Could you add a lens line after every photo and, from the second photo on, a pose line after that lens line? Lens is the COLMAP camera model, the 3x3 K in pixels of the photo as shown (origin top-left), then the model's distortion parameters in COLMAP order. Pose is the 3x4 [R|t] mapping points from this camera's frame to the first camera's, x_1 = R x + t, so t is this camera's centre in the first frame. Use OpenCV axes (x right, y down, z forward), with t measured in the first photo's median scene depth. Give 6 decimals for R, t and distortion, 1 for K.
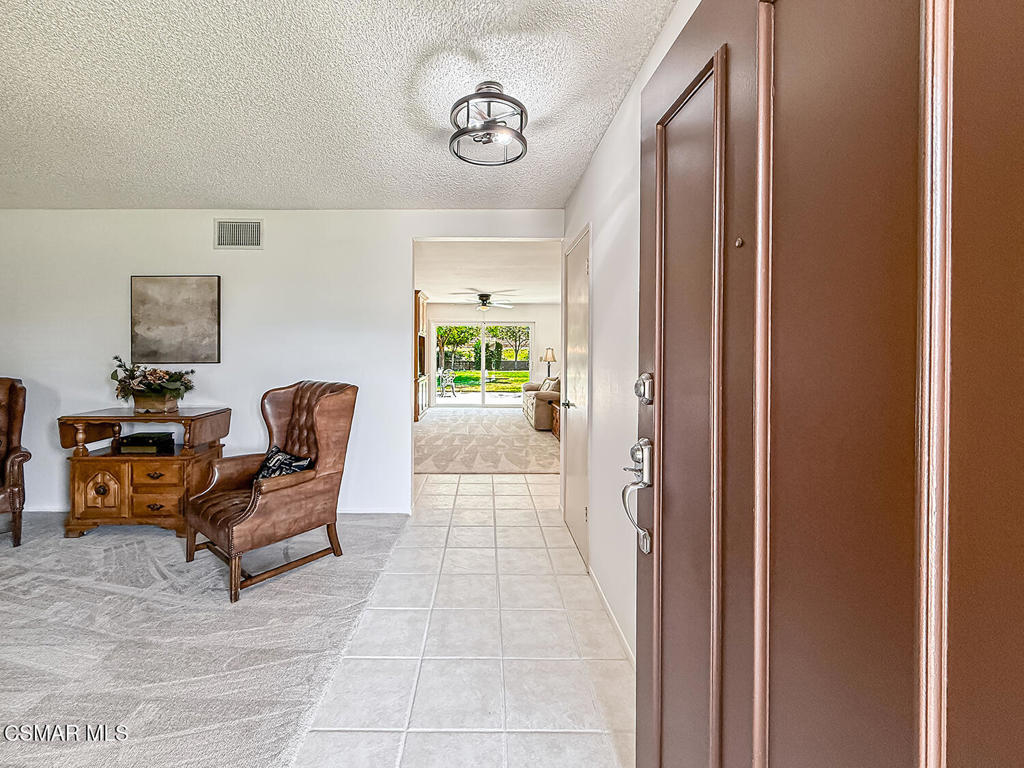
lens RADIAL K [[423.7, 0, 492.6], [0, 423.7, 353.3], [0, 0, 1]] dist [-0.001197, 0.000102]
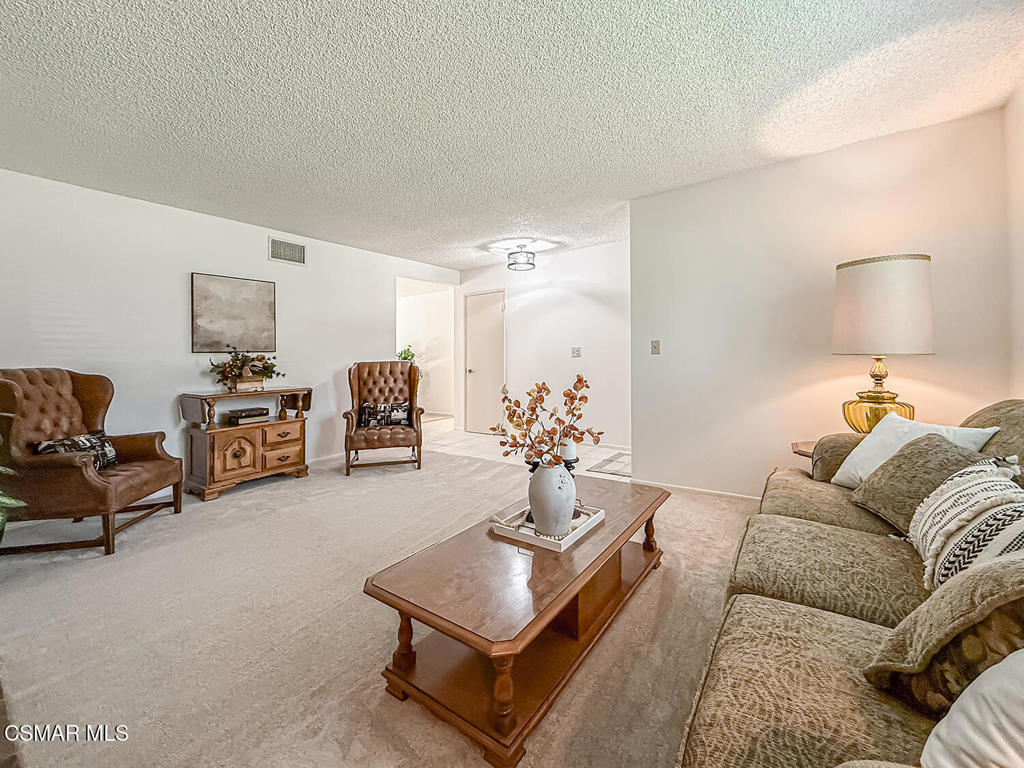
lens RADIAL K [[423.7, 0, 507.2], [0, 423.7, 380.6], [0, 0, 1]] dist [-0.001197, 0.000102]
pose [[0.582677, -0.058584, 0.810589, -1.279958], [0.023028, 0.998188, 0.055589, 0.054272], [-0.812377, -0.013724, 0.582971, -0.301389]]
